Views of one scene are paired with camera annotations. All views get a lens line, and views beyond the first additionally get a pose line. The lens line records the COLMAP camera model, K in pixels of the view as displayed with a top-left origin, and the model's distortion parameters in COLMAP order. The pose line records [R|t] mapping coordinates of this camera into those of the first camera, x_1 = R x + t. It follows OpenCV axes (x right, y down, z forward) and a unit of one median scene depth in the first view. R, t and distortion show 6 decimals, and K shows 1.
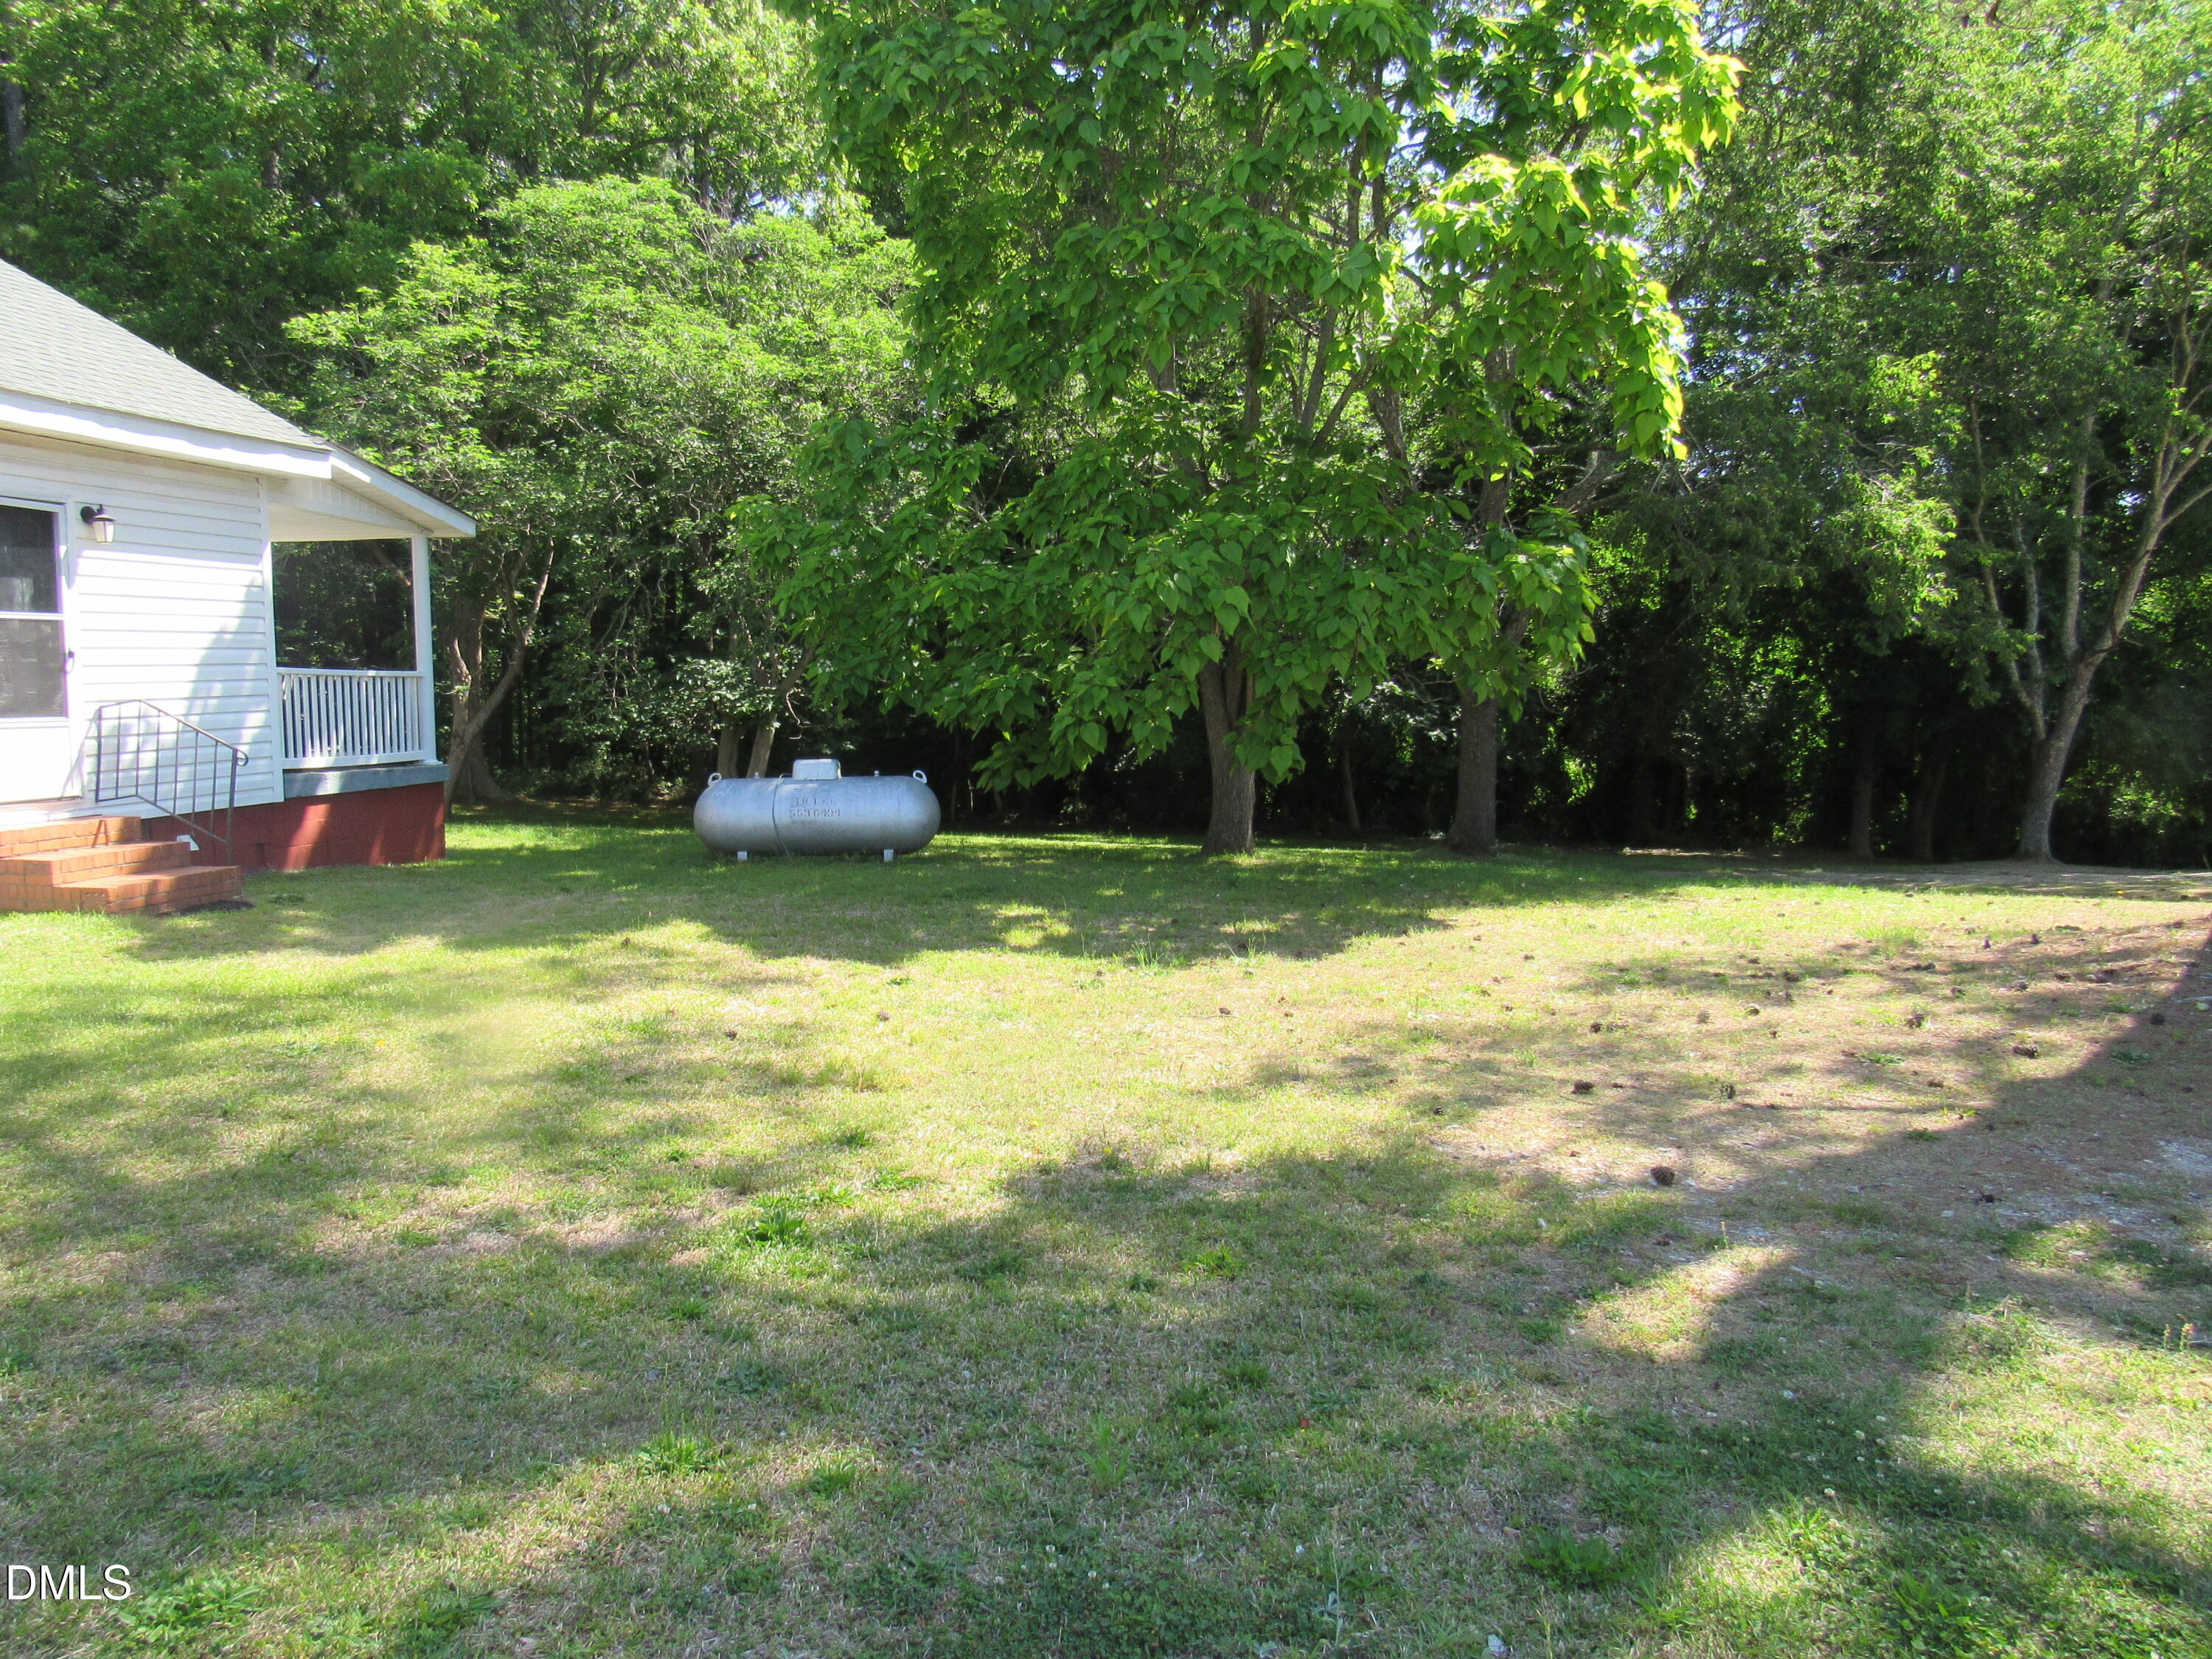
lens RADIAL K [[1578.2, 0, 1111.2], [0, 1578.2, 824.9], [0, 0, 1]] dist [-0.044971, 0.029118]
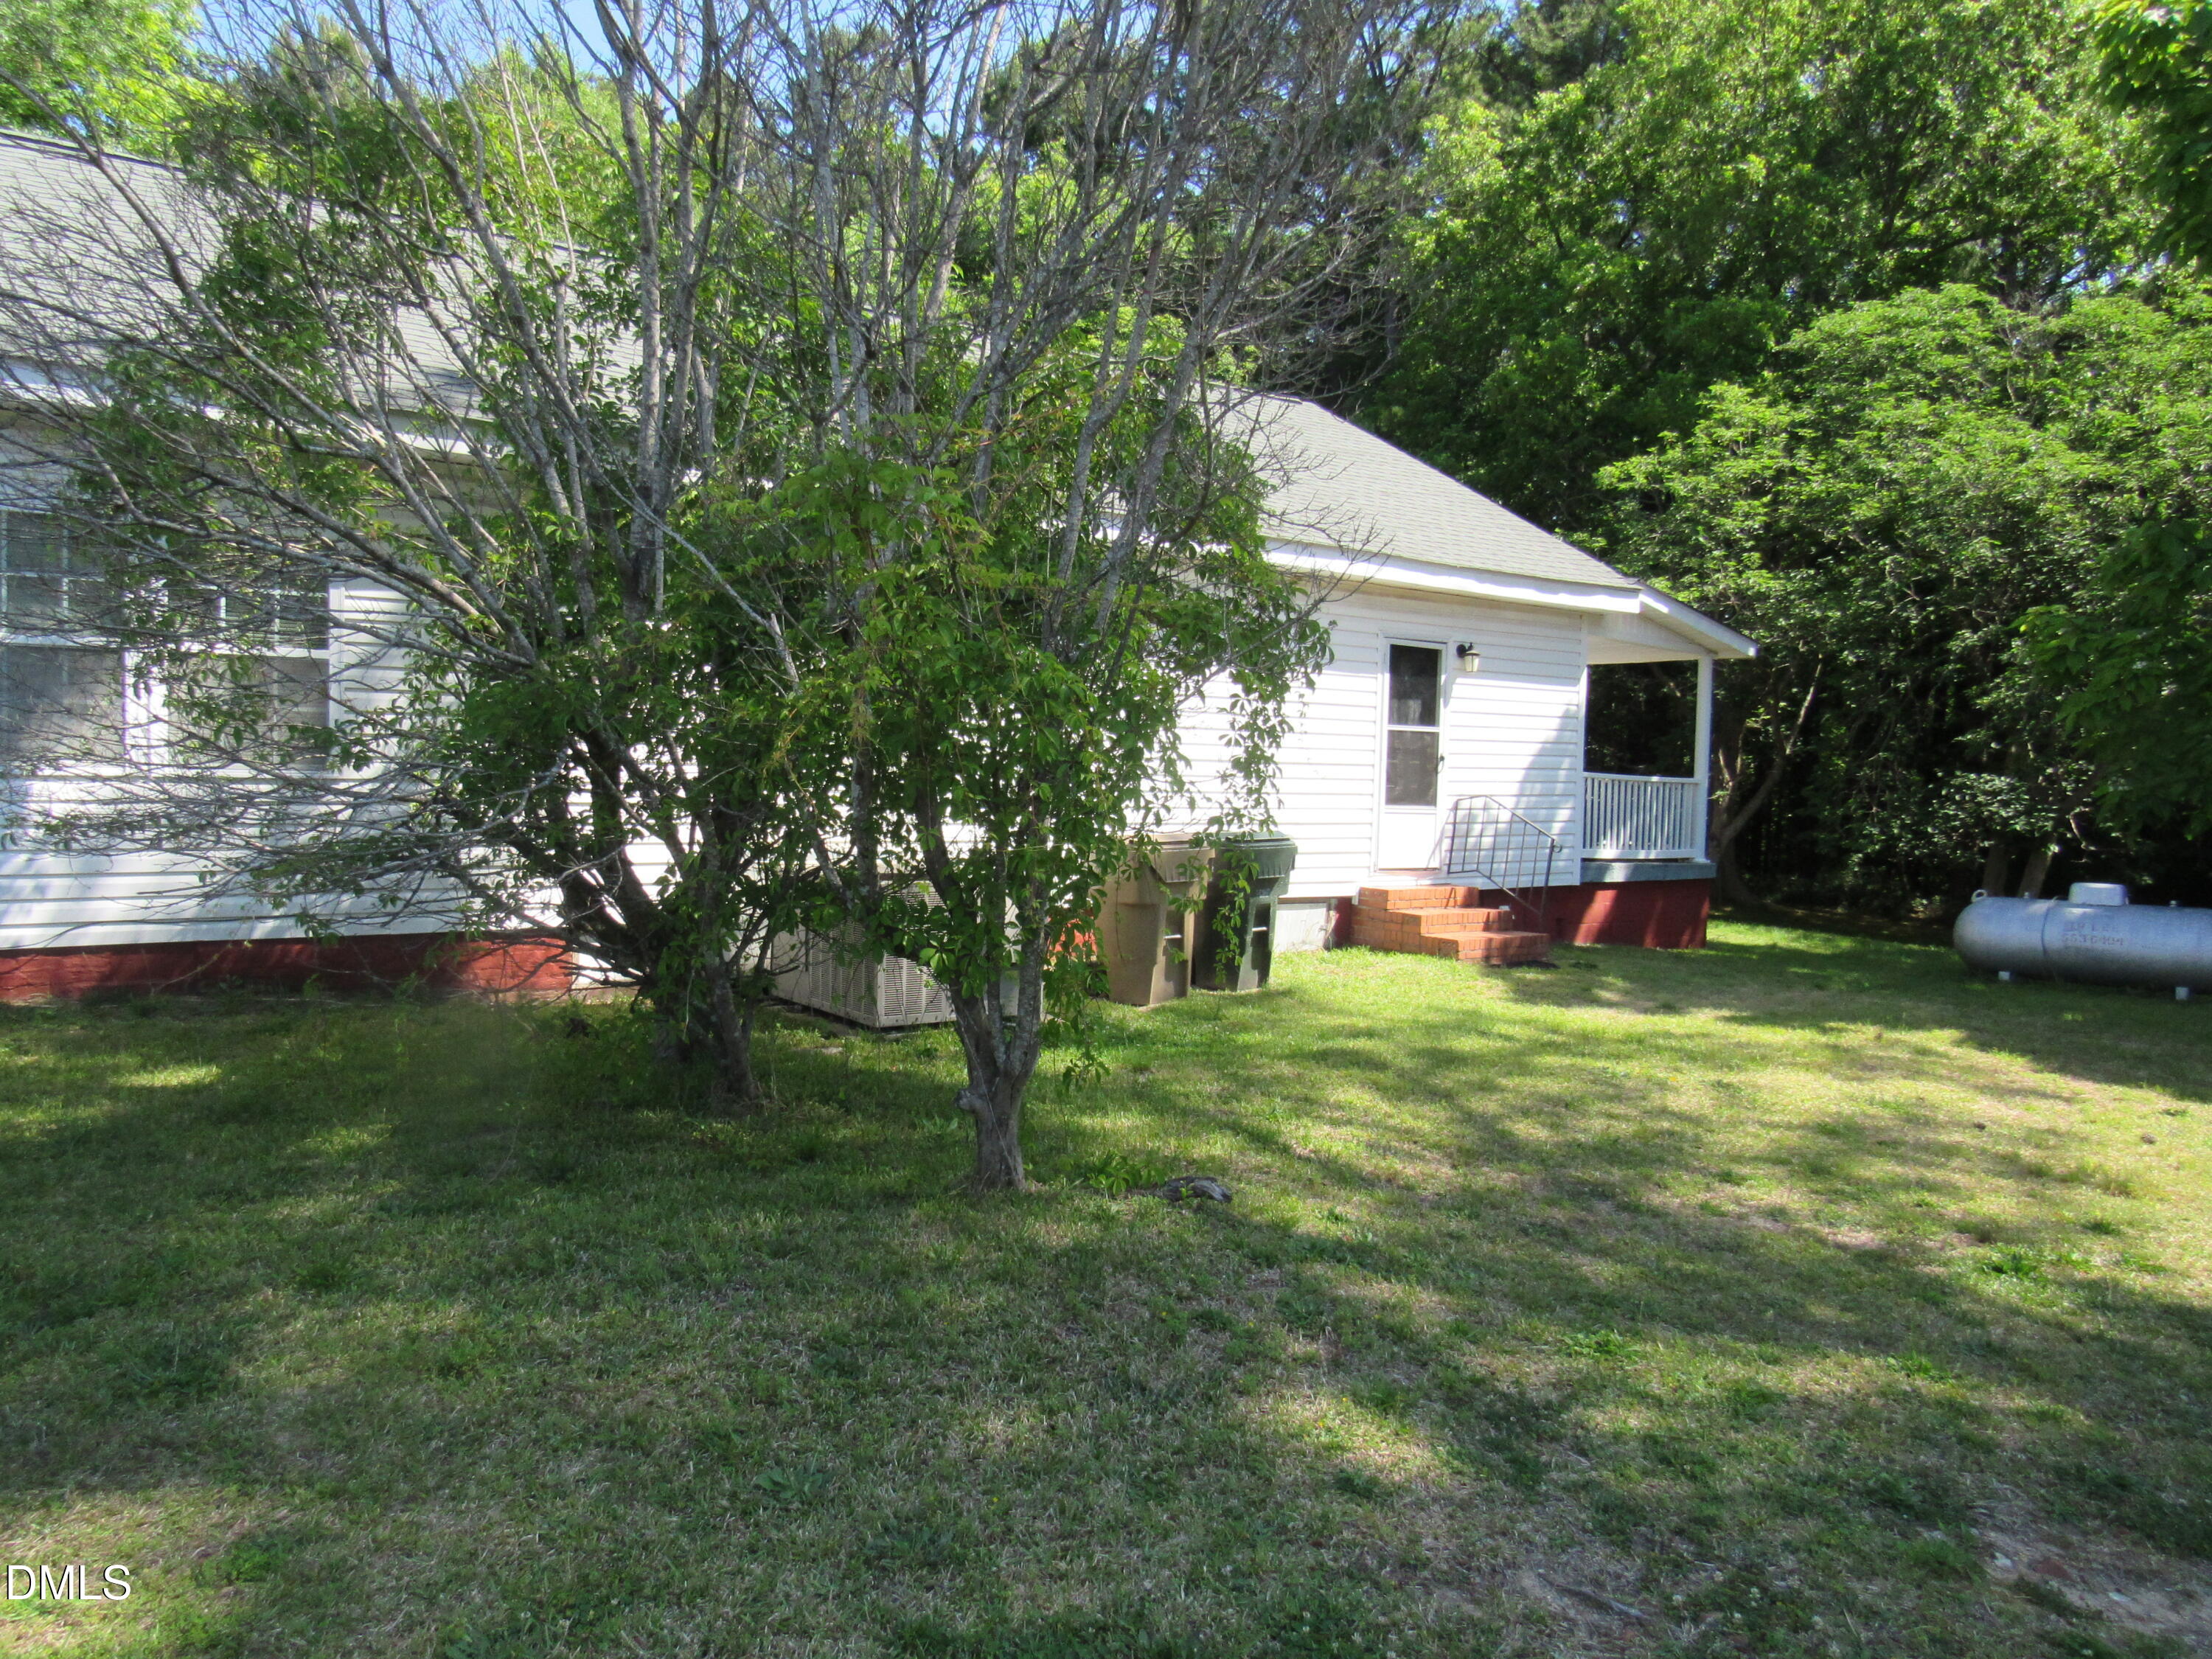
lens RADIAL K [[1578.2, 0, 1094.0], [0, 1578.2, 850.2], [0, 0, 1]] dist [-0.044971, 0.029118]
pose [[0.721511, 0.060644, -0.689742, 0.022159], [-0.095228, 0.995382, -0.012097, 0.006729], [0.685823, 0.074411, 0.723954, -0.099898]]
